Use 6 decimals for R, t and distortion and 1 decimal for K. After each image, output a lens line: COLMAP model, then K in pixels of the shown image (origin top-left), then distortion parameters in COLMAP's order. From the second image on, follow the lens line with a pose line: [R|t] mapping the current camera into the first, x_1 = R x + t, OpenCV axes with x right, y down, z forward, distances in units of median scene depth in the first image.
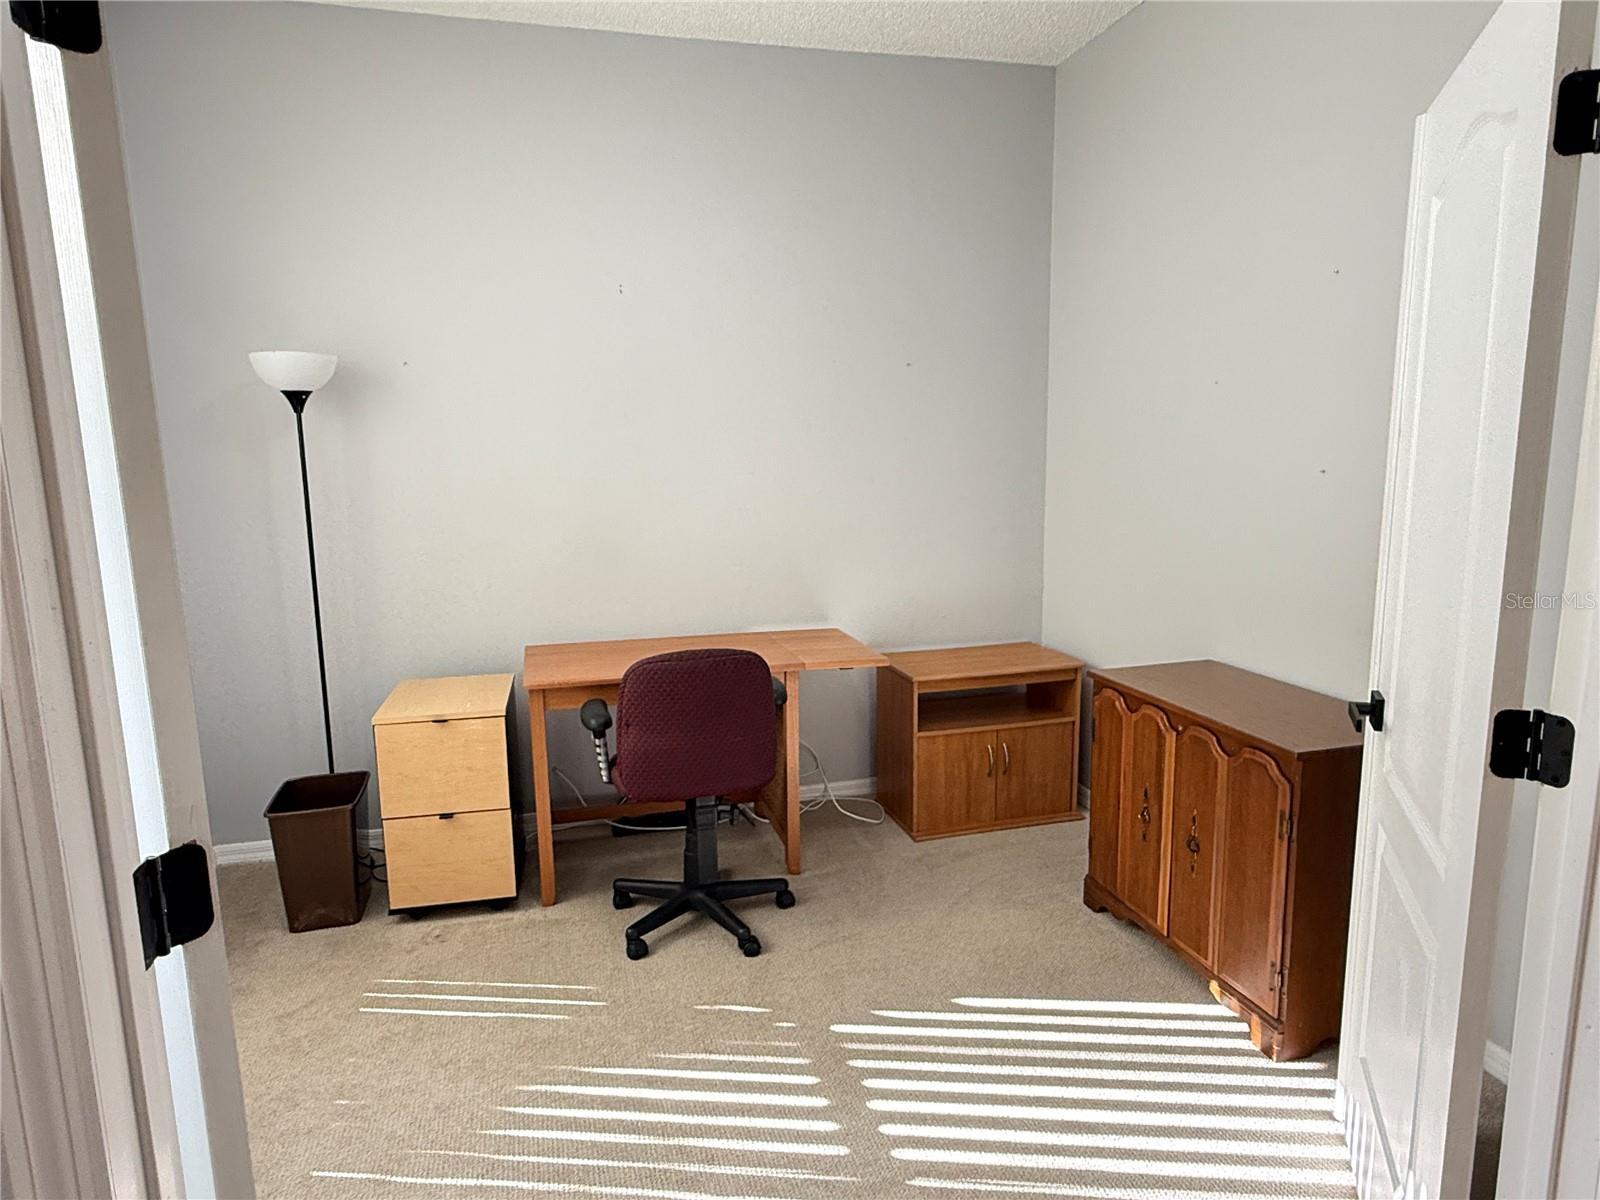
lens RADIAL K [[959.2, 0, 800.0], [0, 959.2, 600.0], [0, 0, 1]] dist [0.003291, 0.000758]
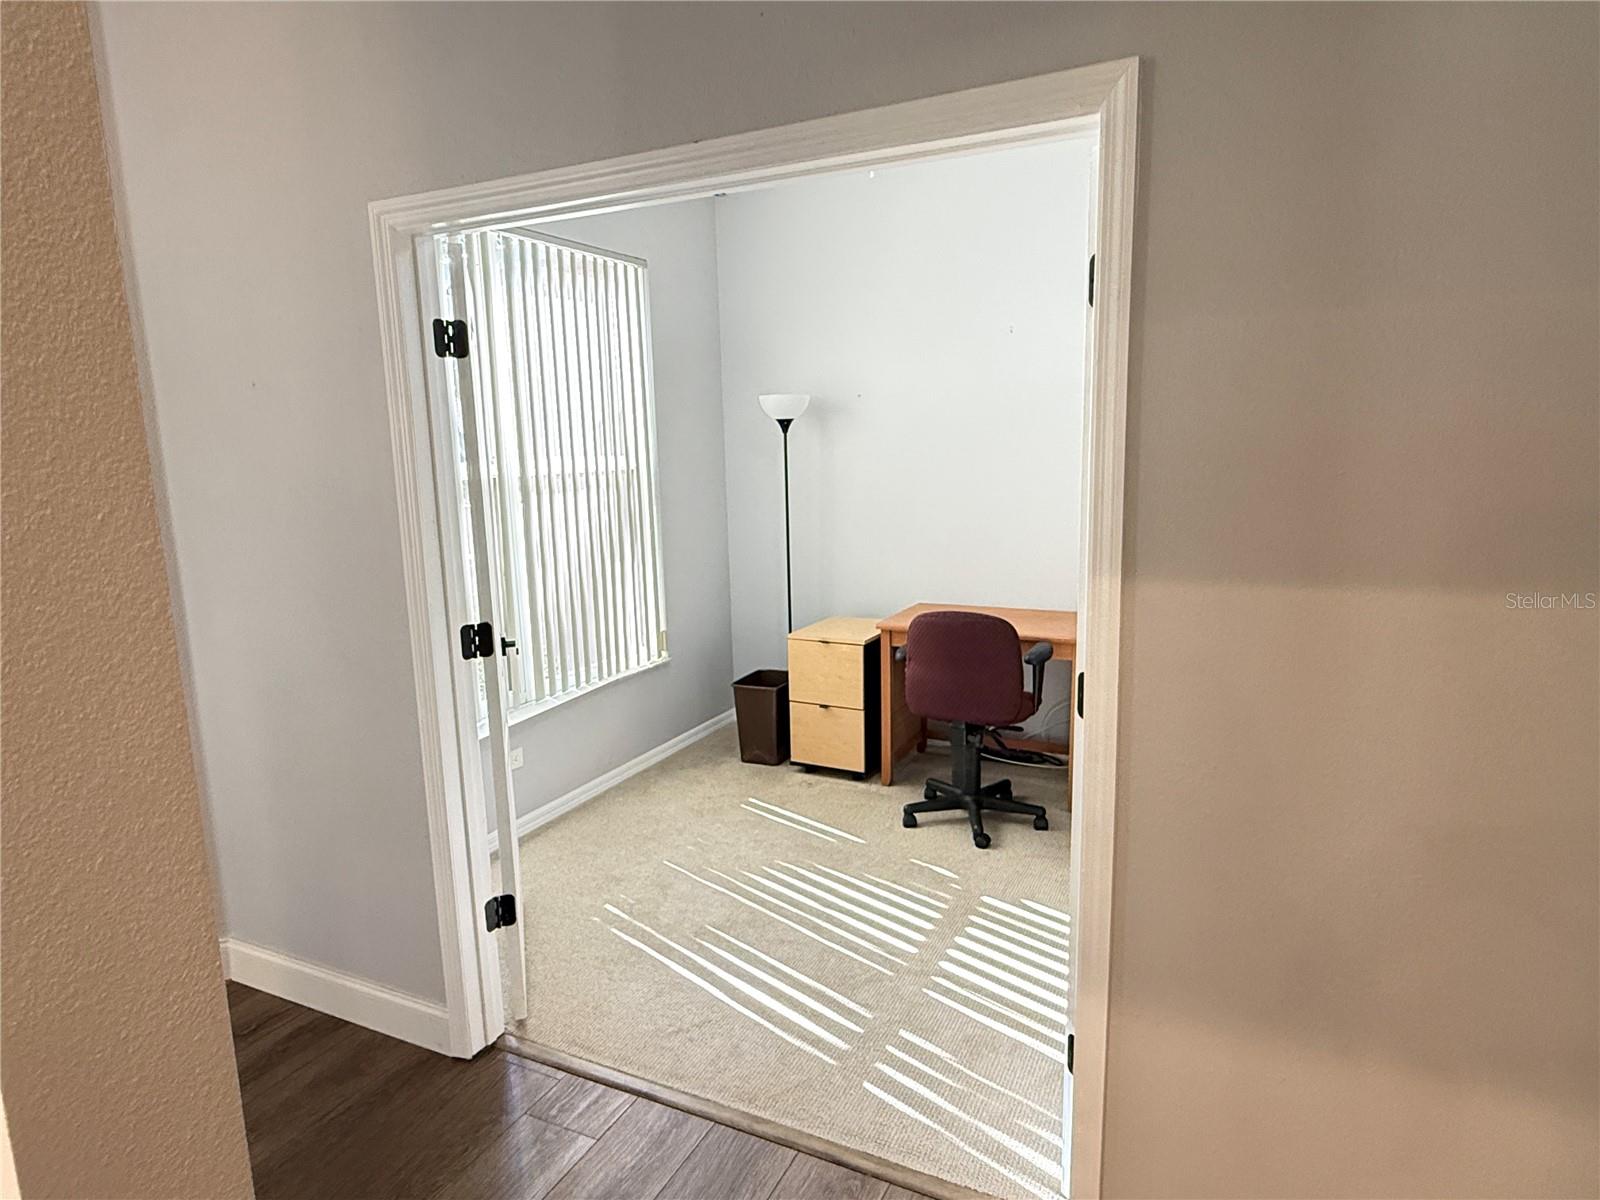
lens RADIAL K [[959.2, 0, 802.6], [0, 959.2, 603.0], [0, 0, 1]] dist [0.003291, 0.000758]
pose [[0.762853, 0.105516, -0.637904, 0.534146], [-0.089917, 0.994320, 0.056942, -0.015844], [0.640289, 0.013920, 0.768008, -0.164101]]
